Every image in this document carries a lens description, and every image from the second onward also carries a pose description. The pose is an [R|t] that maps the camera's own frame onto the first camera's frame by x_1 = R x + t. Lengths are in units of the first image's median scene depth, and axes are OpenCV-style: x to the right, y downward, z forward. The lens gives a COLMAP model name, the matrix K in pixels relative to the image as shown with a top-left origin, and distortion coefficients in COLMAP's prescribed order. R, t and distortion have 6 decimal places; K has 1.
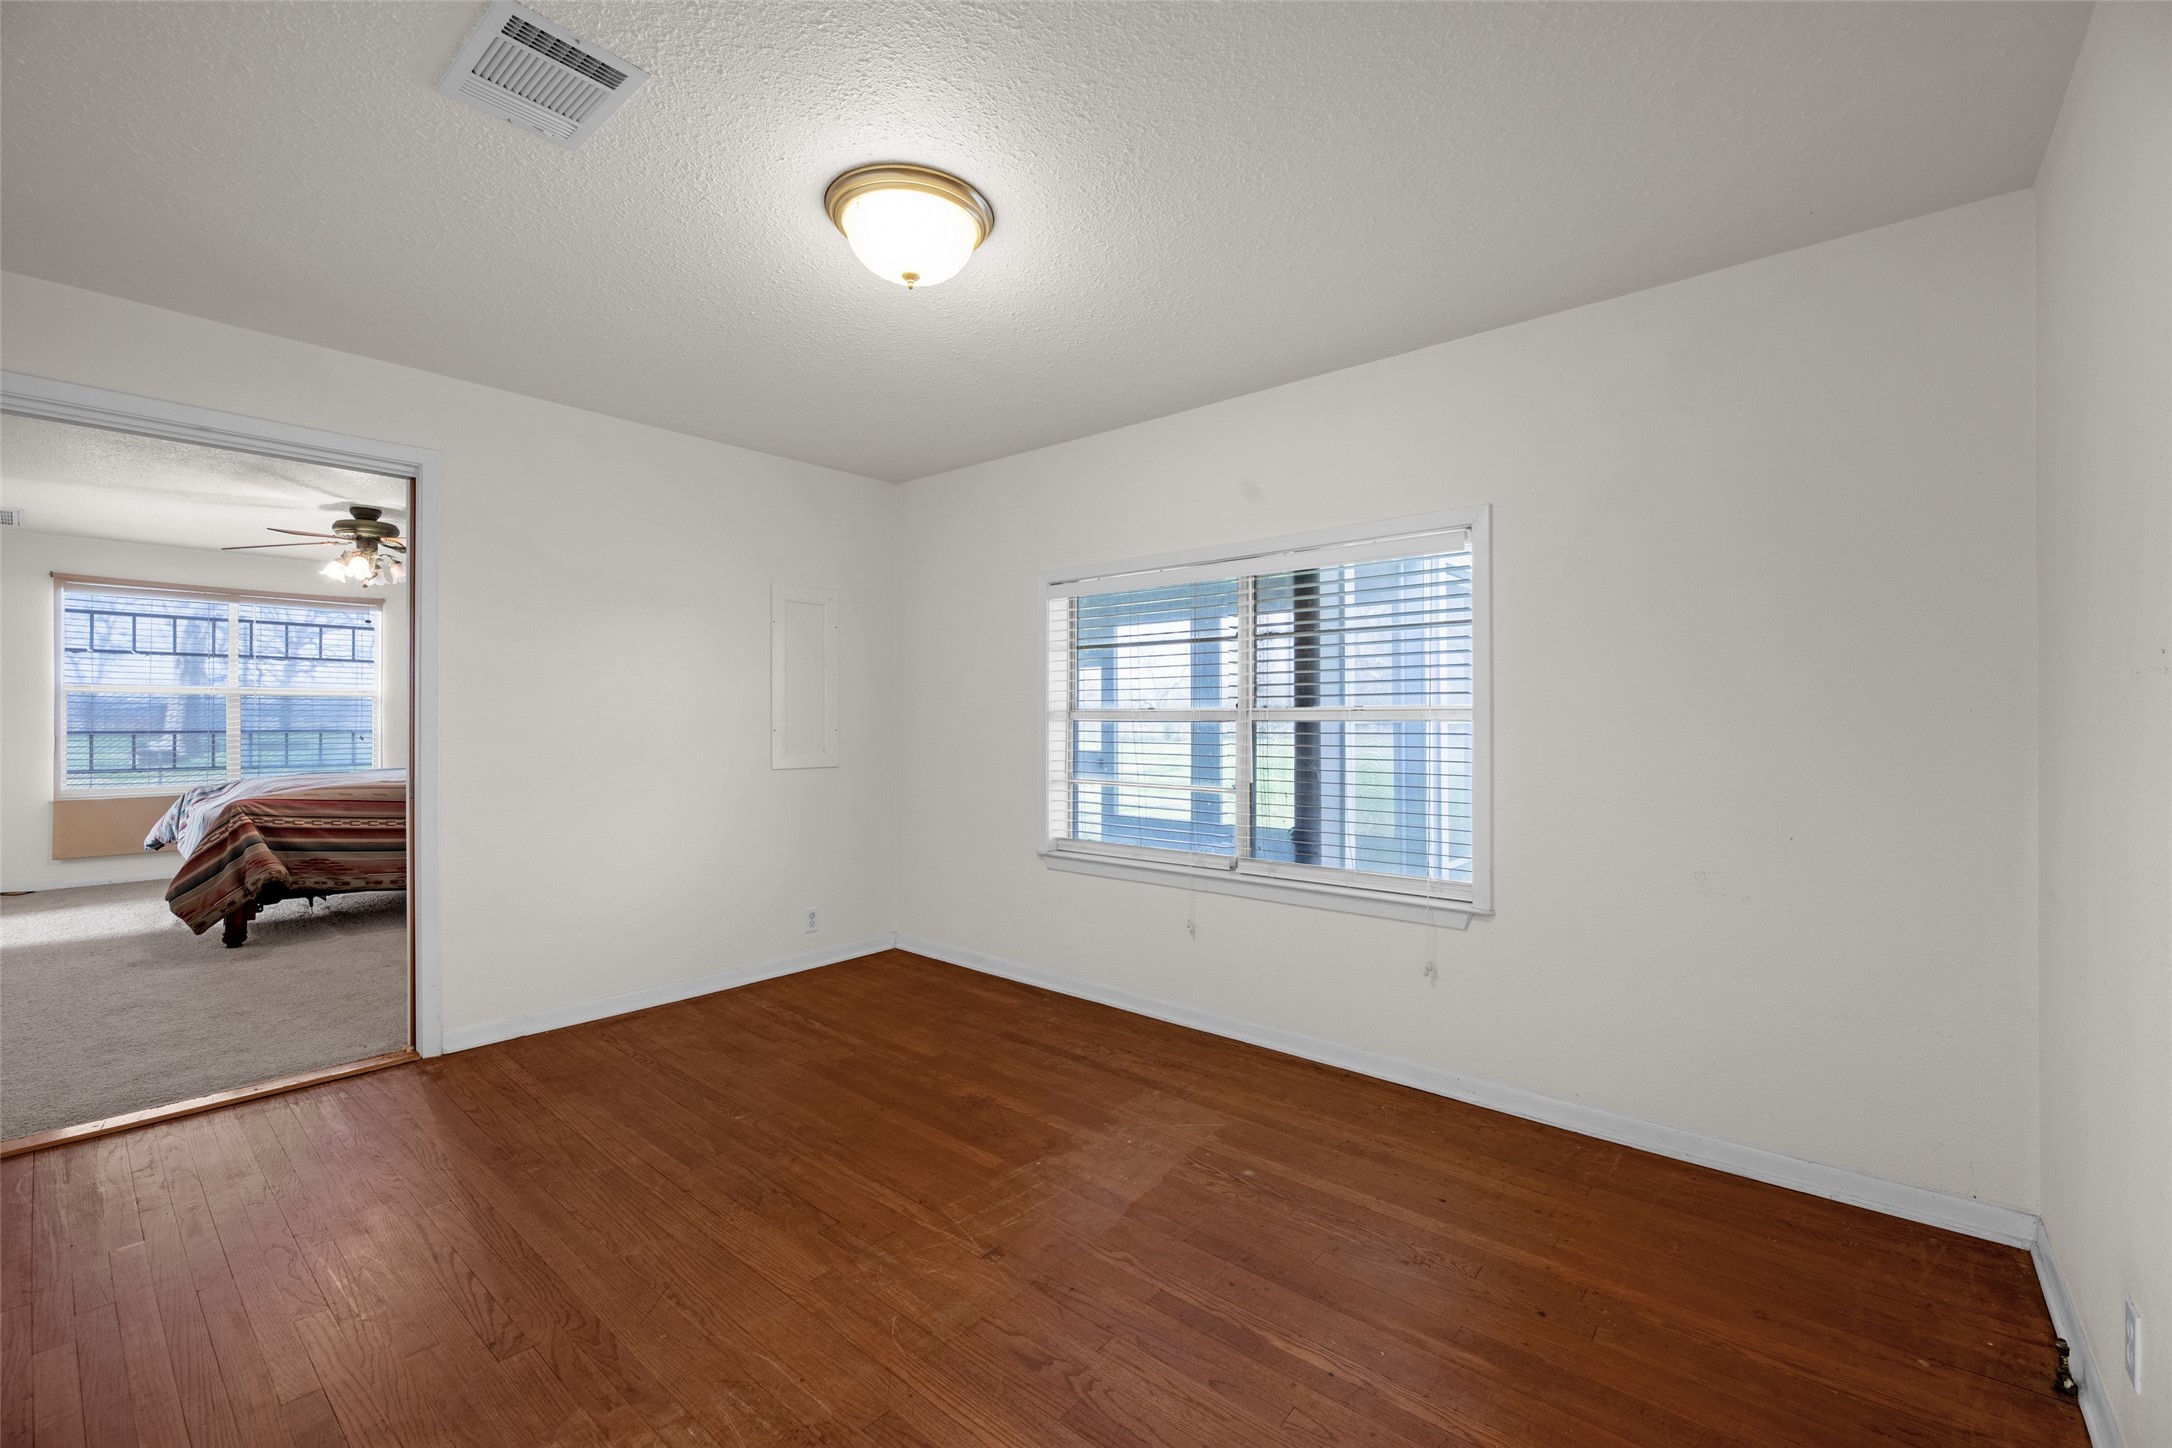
lens RADIAL K [[902.9, 0, 1074.8], [0, 902.9, 724.8], [0, 0, 1]] dist [-0.000110, -0.001136]
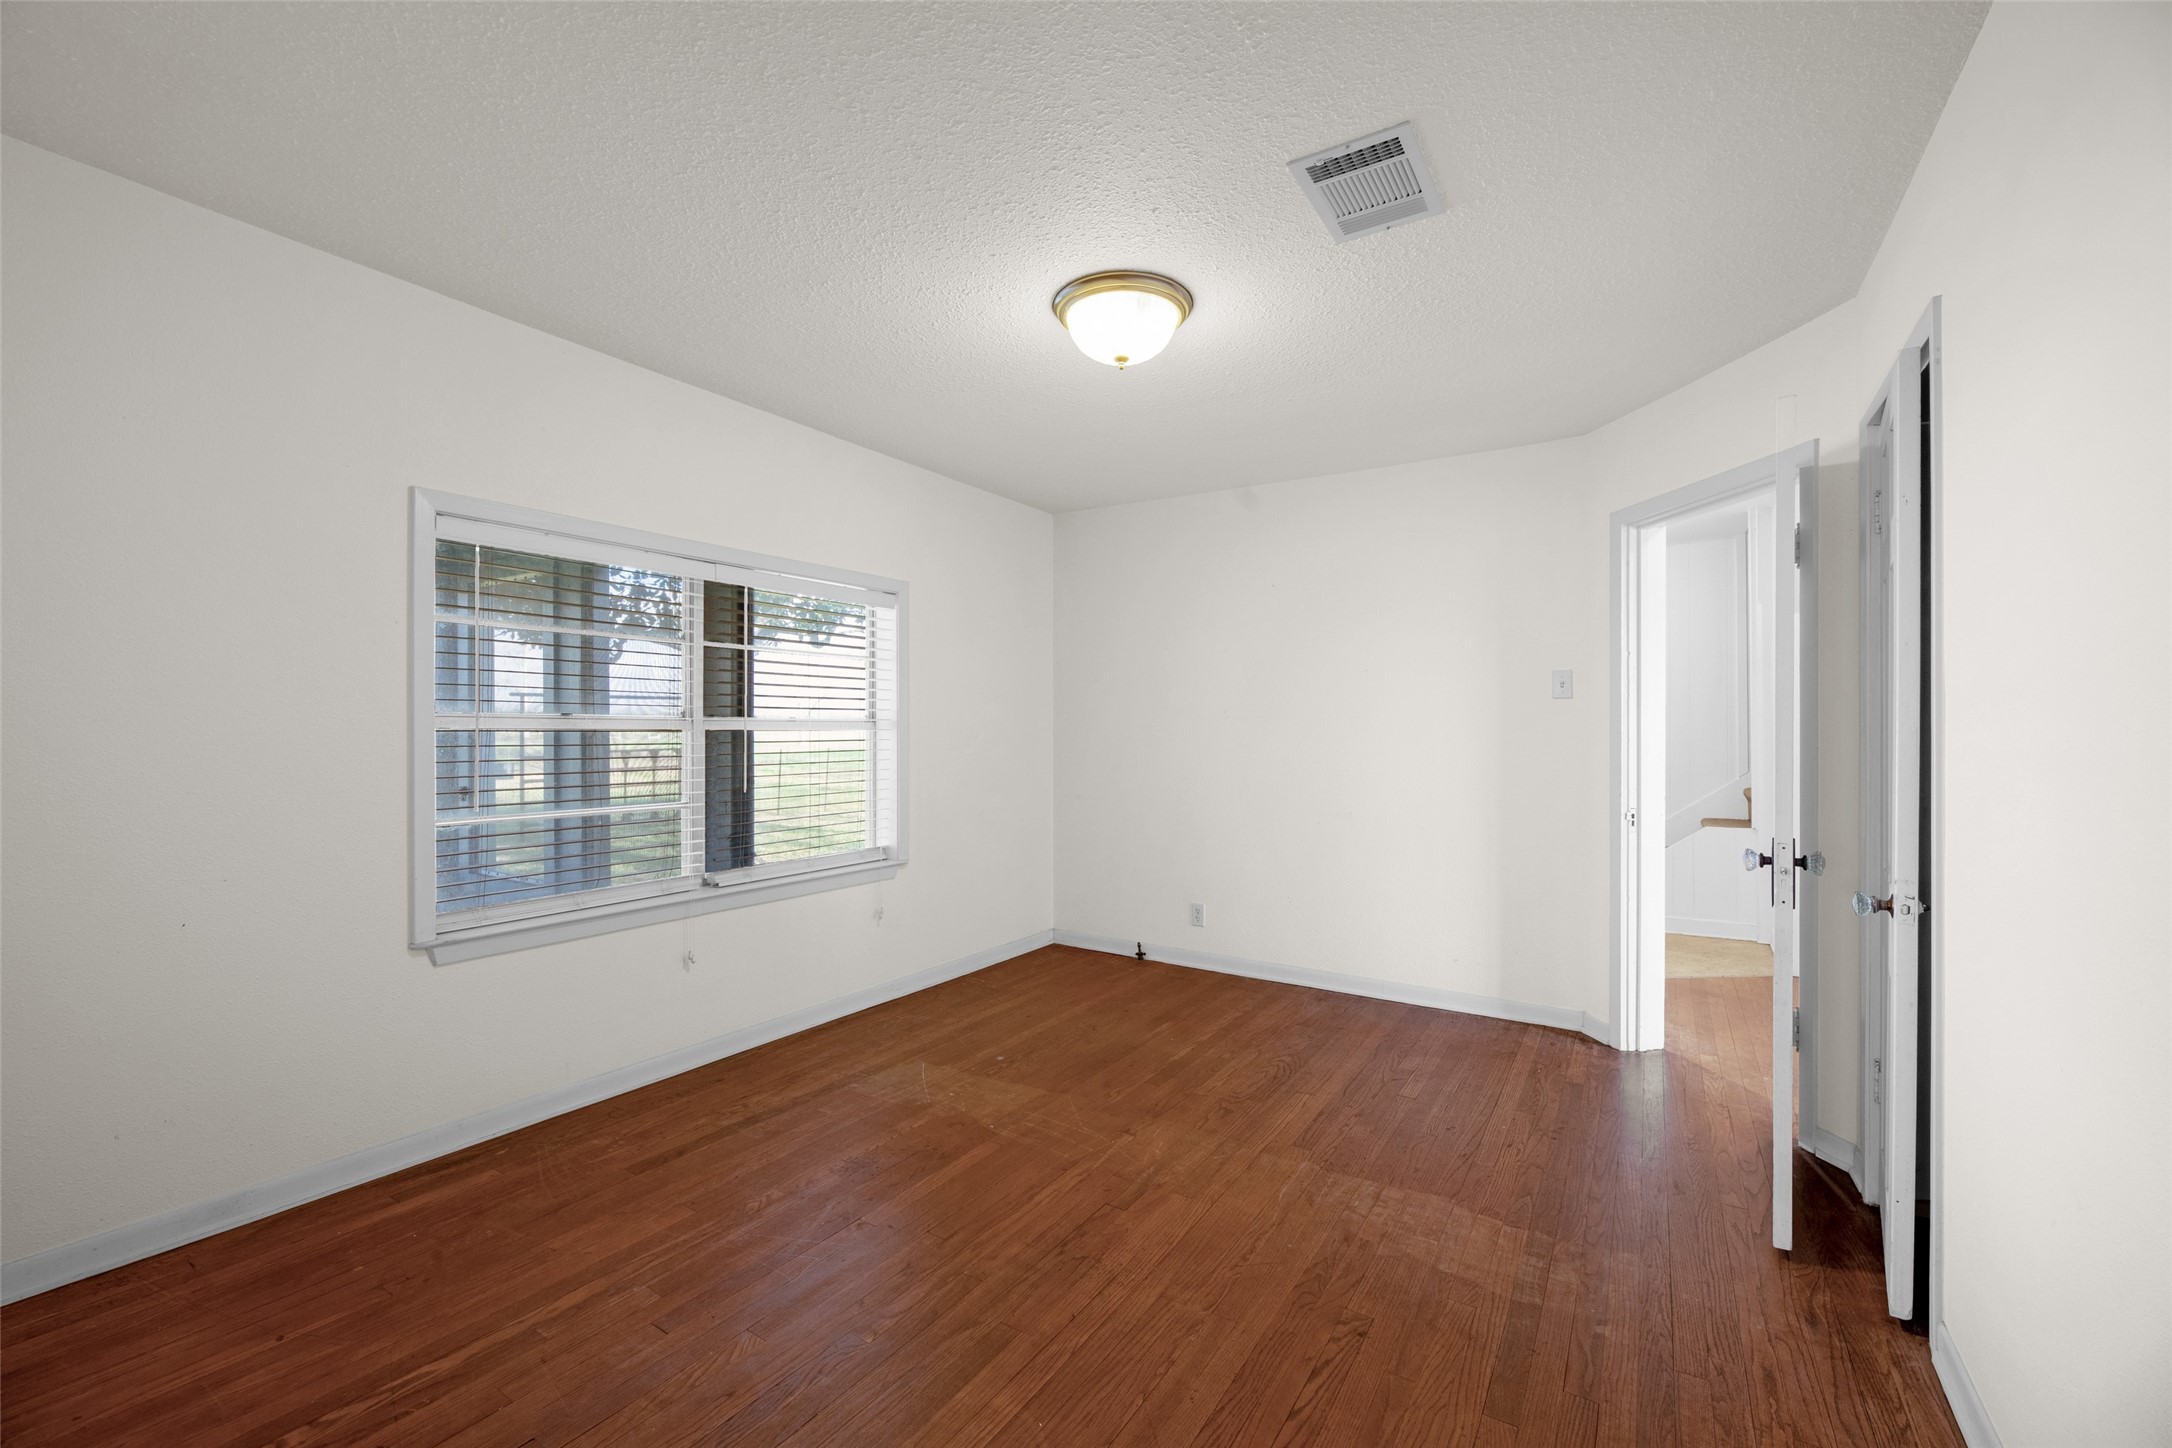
lens RADIAL K [[902.9, 0, 1083.3], [0, 902.9, 730.1], [0, 0, 1]] dist [-0.000110, -0.001136]
pose [[-0.145128, -0.001399, 0.989412, -0.986114], [0.004044, 0.999990, 0.002007, -0.005954], [-0.989405, 0.004292, -0.145121, 0.888657]]
